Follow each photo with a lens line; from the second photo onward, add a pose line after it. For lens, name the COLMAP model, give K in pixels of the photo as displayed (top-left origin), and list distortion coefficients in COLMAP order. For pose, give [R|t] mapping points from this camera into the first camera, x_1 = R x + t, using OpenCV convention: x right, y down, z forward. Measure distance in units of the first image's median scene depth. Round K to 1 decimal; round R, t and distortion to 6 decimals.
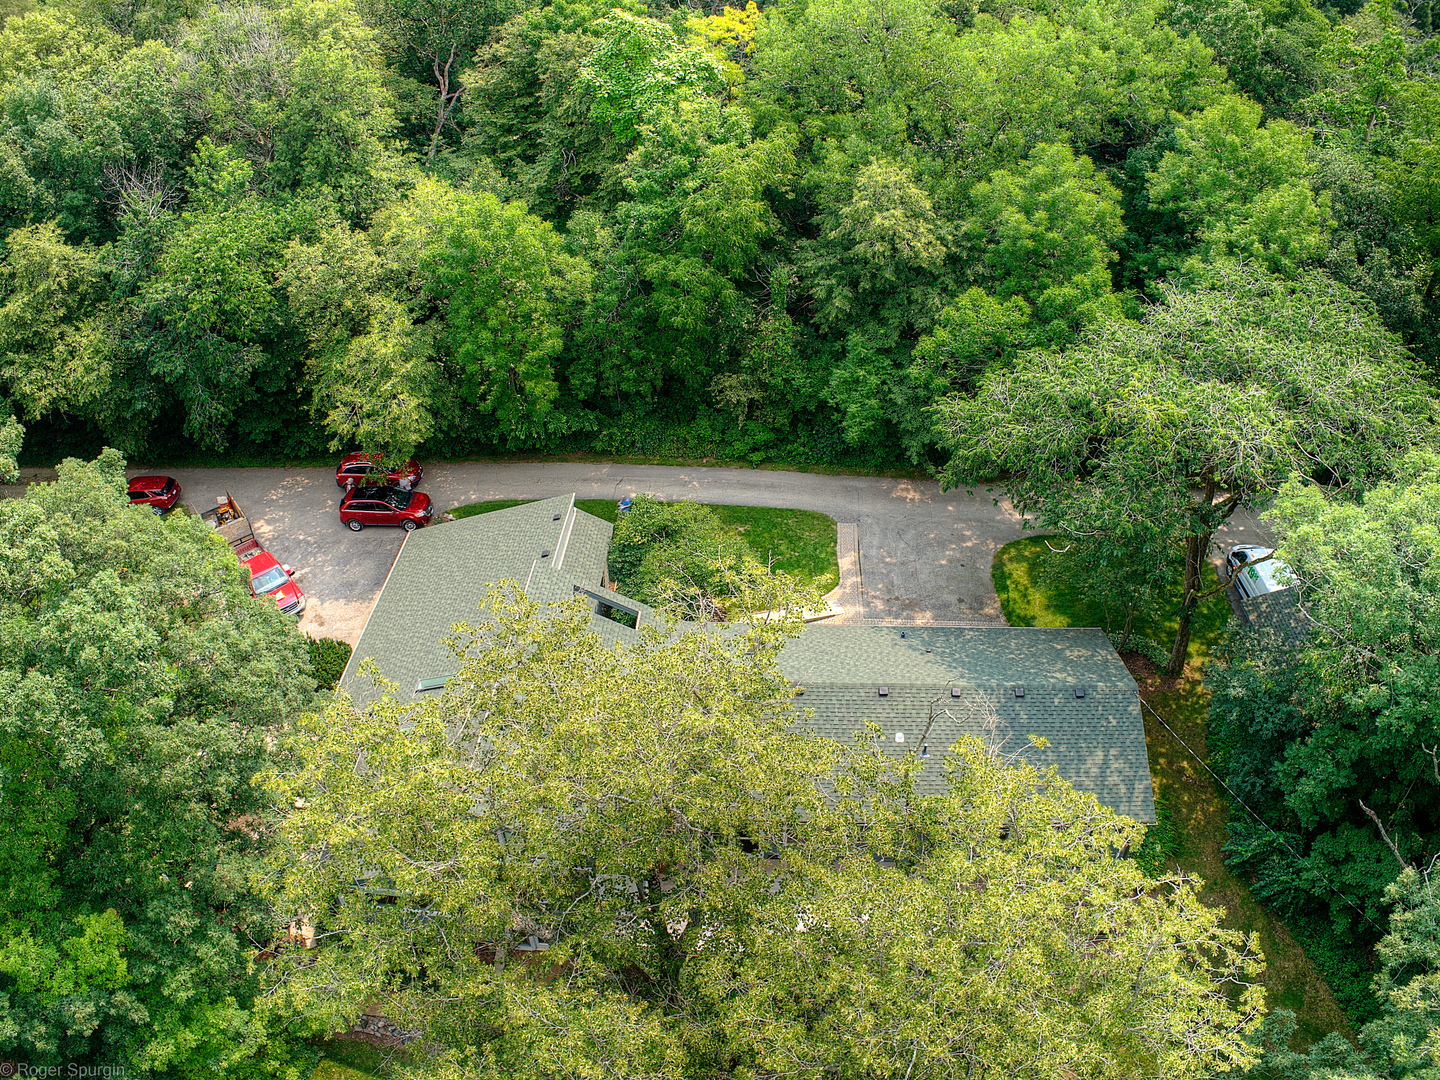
lens RADIAL K [[1087.3, 0, 725.5], [0, 1087.3, 535.0], [0, 0, 1]] dist [-0.267733, 0.082980]
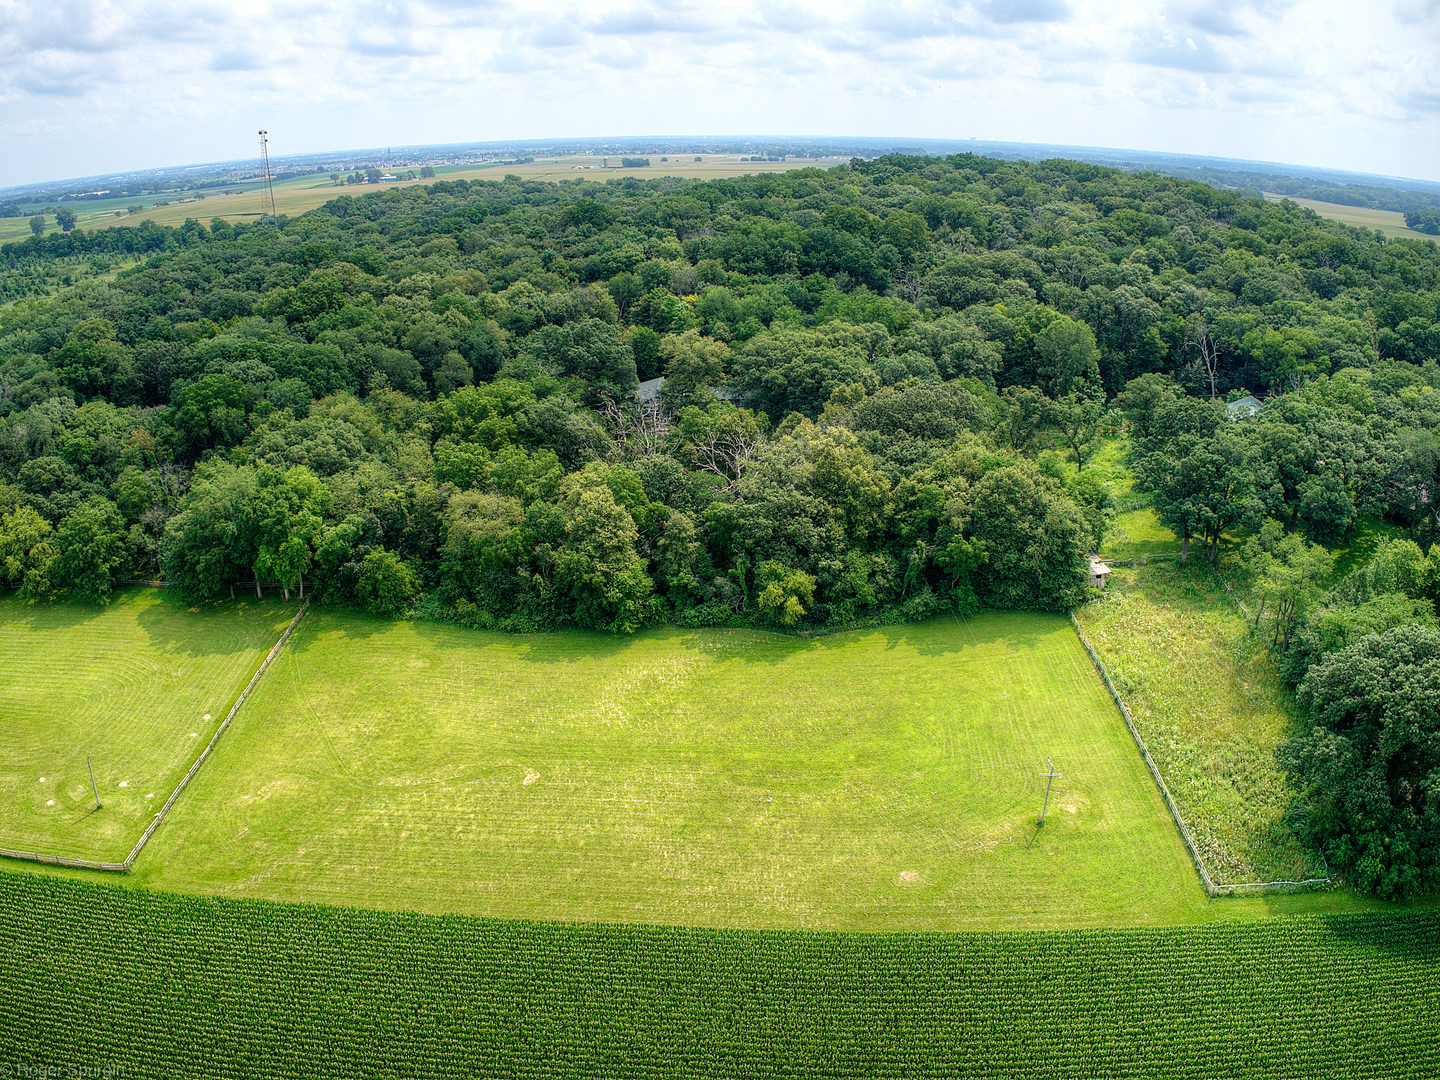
lens RADIAL K [[1087.3, 0, 725.5], [0, 1087.3, 535.0], [0, 0, 1]] dist [-0.267733, 0.082980]
pose [[0.998711, 0.000726, 0.050748, -0.096706], [0.013075, 0.962464, -0.271093, 2.116007], [-0.049039, 0.271407, 0.961214, -3.876020]]
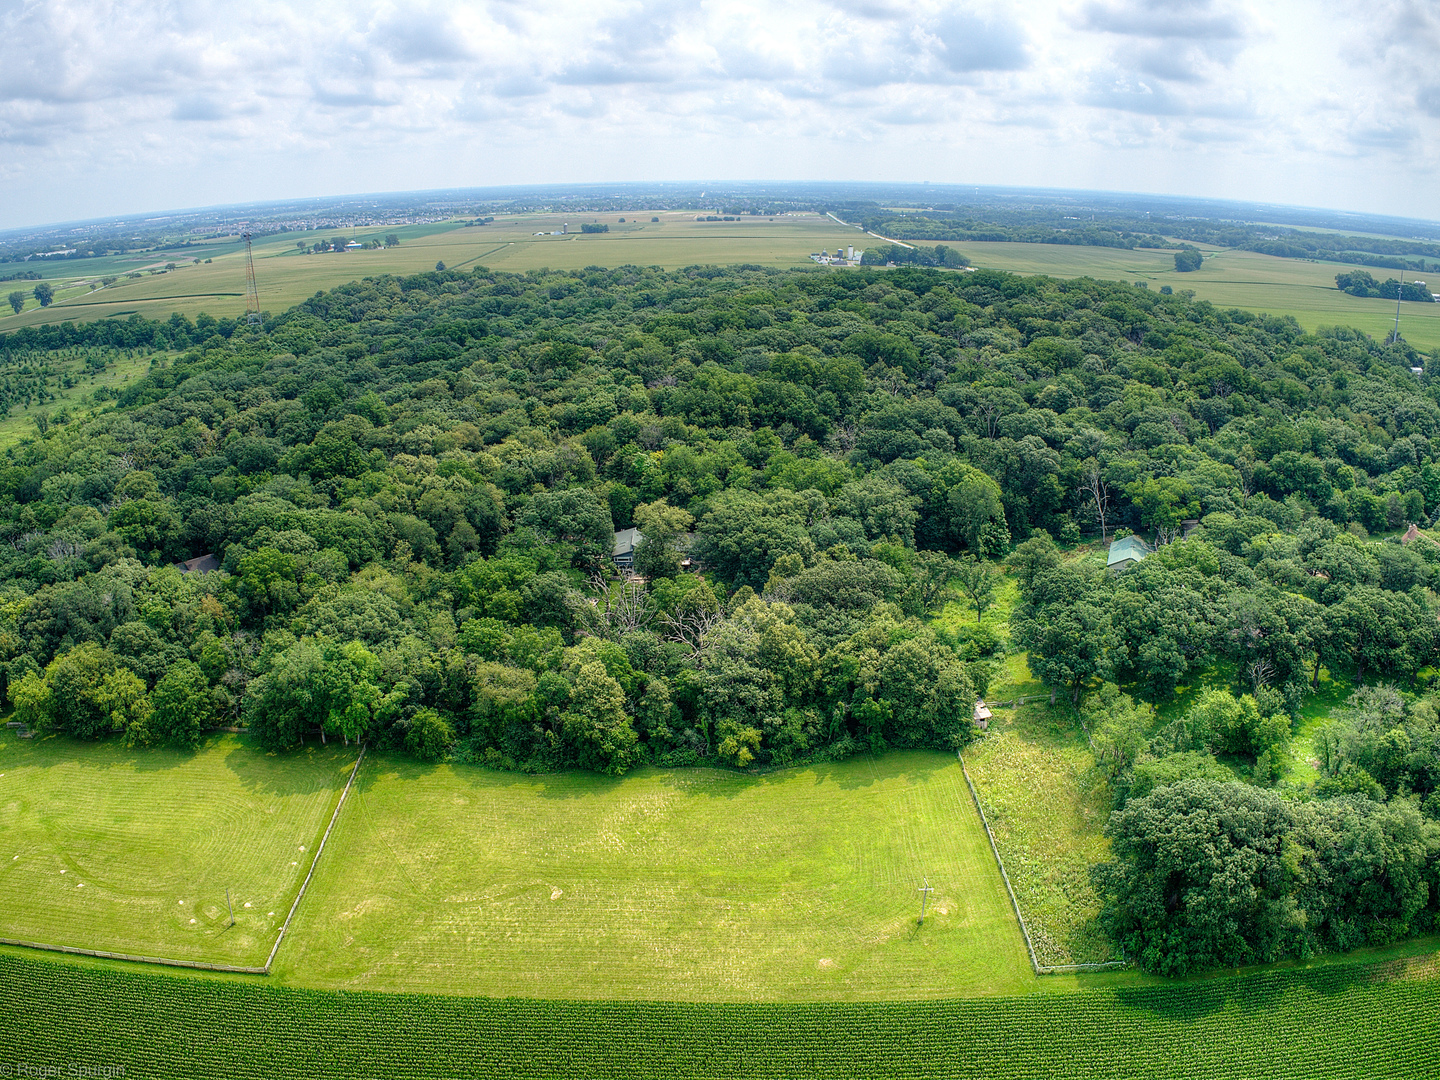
lens RADIAL K [[1087.3, 0, 725.5], [0, 1087.3, 535.0], [0, 0, 1]] dist [-0.267733, 0.082980]
pose [[0.996132, -0.011604, 0.087098, -0.163022], [0.038065, 0.950388, -0.308729, 1.940142], [-0.079194, 0.310851, 0.947154, -4.959428]]
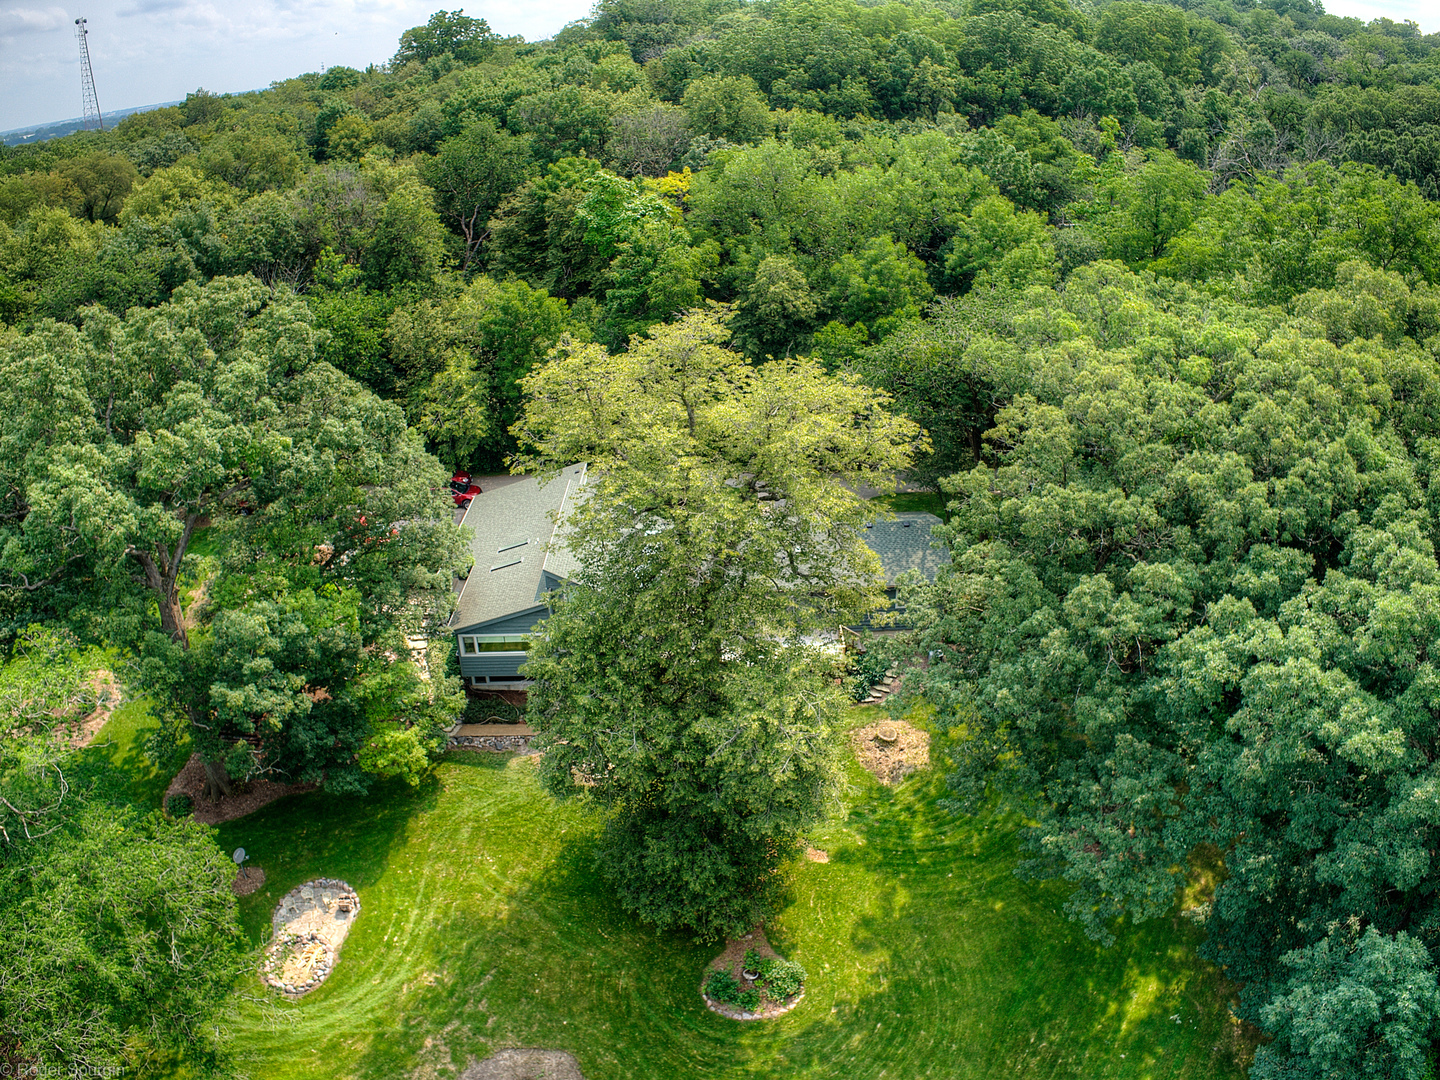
lens RADIAL K [[1087.3, 0, 725.5], [0, 1087.3, 535.0], [0, 0, 1]] dist [-0.267733, 0.082980]
pose [[0.997172, -0.038442, 0.064579, -0.042431], [0.050604, 0.978738, -0.198774, 0.359095], [-0.055564, 0.201480, 0.977915, -0.473602]]
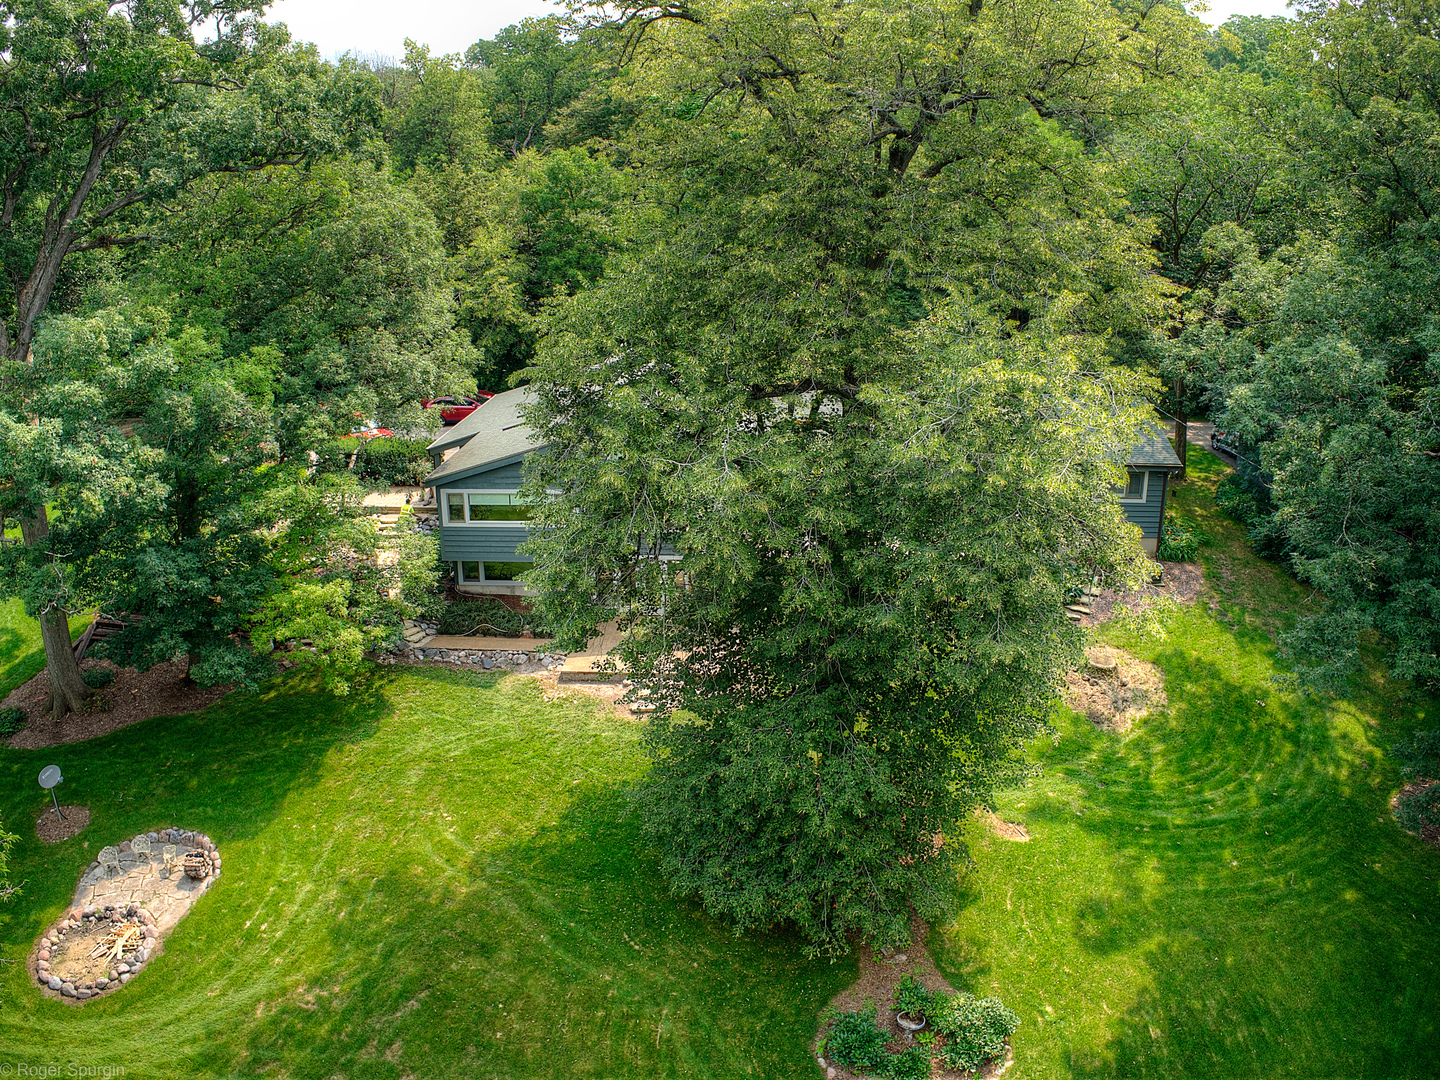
lens RADIAL K [[1087.3, 0, 725.5], [0, 1087.3, 535.0], [0, 0, 1]] dist [-0.267733, 0.082980]
pose [[0.999760, 0.010481, 0.019242, -0.071059], [-0.003691, 0.946190, -0.323591, 0.492083], [-0.021598, 0.323442, 0.946001, -0.032812]]
